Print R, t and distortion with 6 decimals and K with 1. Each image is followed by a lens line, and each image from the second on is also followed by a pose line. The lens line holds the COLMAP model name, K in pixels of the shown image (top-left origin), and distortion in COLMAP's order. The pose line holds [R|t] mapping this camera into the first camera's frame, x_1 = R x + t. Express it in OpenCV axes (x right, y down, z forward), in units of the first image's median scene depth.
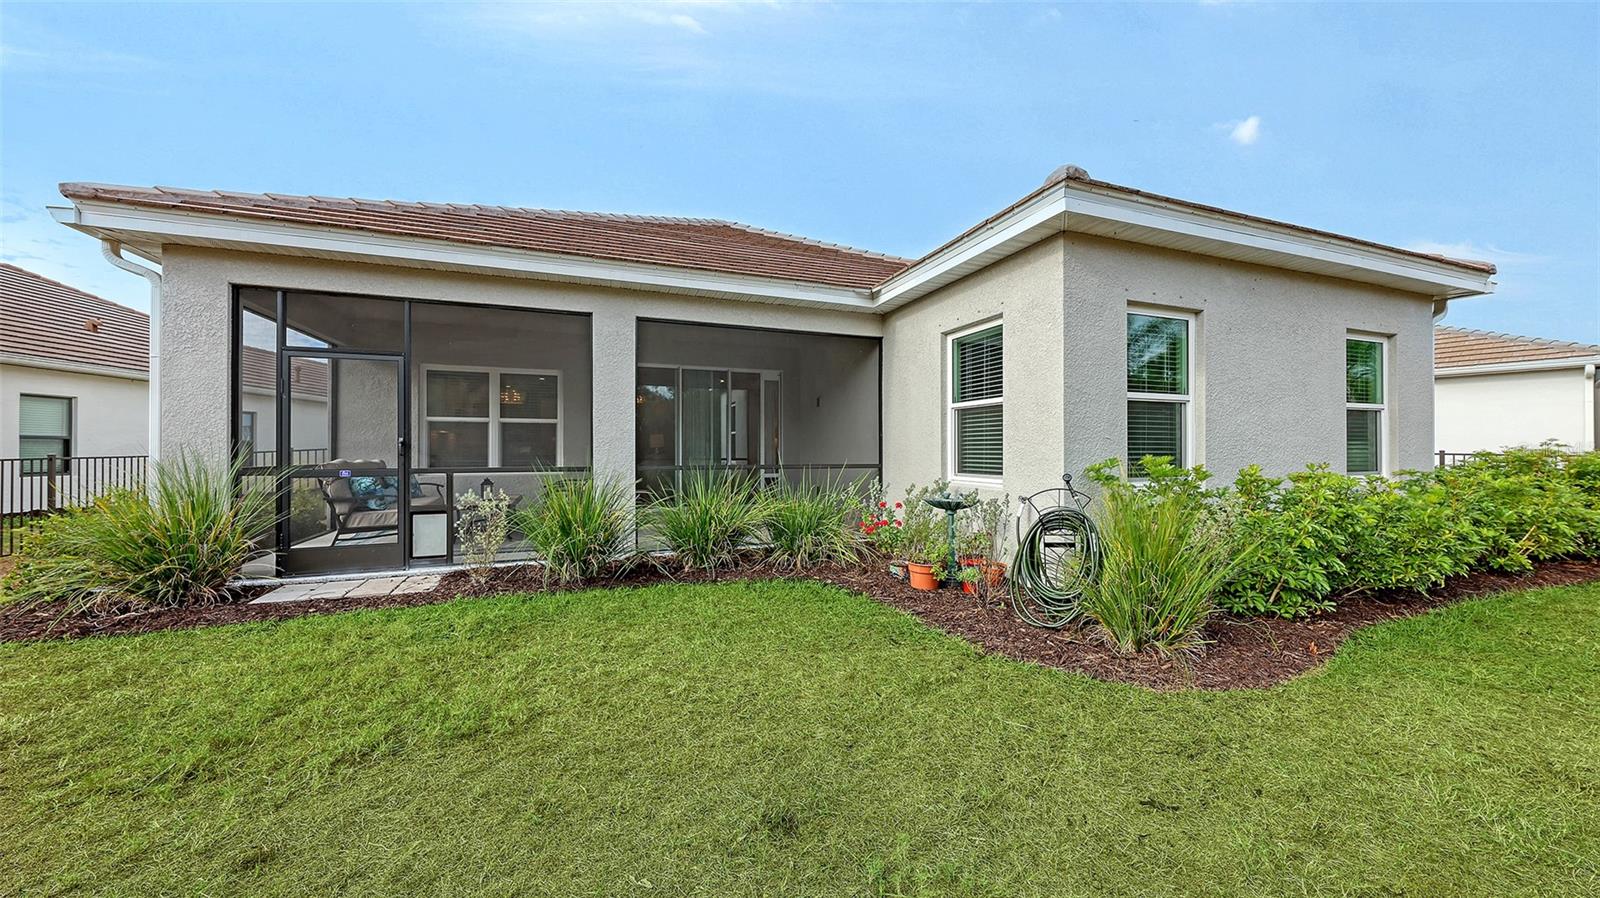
lens RADIAL K [[555.9, 0, 801.7], [0, 555.9, 453.1], [0, 0, 1]] dist [-0.001524, -0.000190]
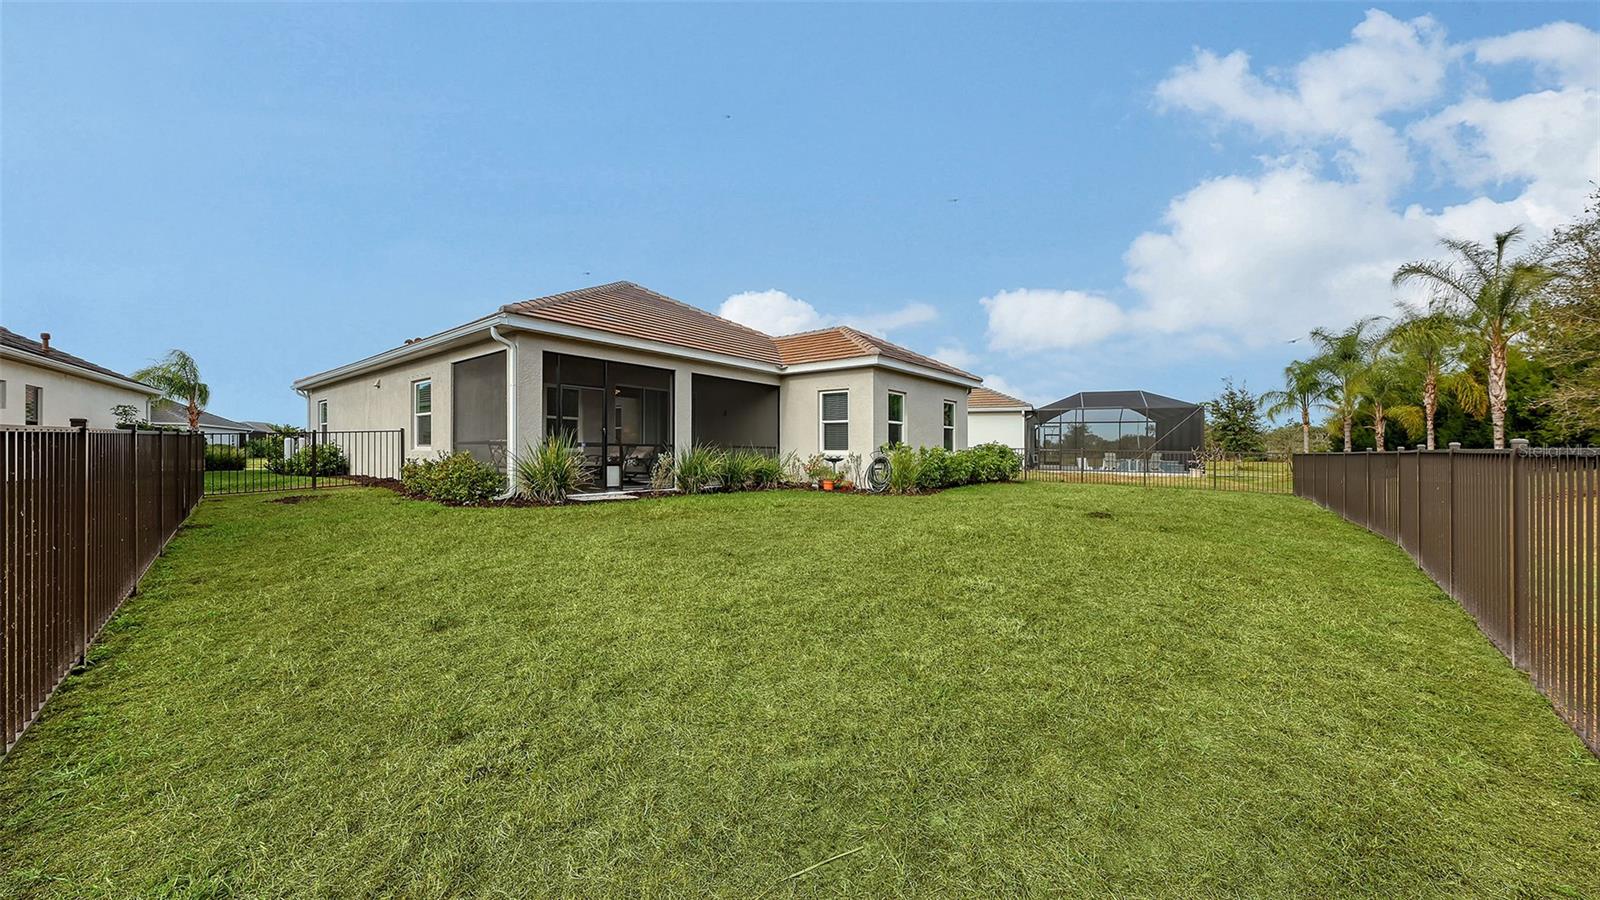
lens RADIAL K [[555.9, 0, 802.4], [0, 555.9, 452.0], [0, 0, 1]] dist [-0.001524, -0.000190]
pose [[0.864816, 0.009477, 0.502000, -1.105396], [-0.008186, 0.999955, -0.004774, 0.063451], [-0.502023, 0.000019, 0.864854, -1.130872]]
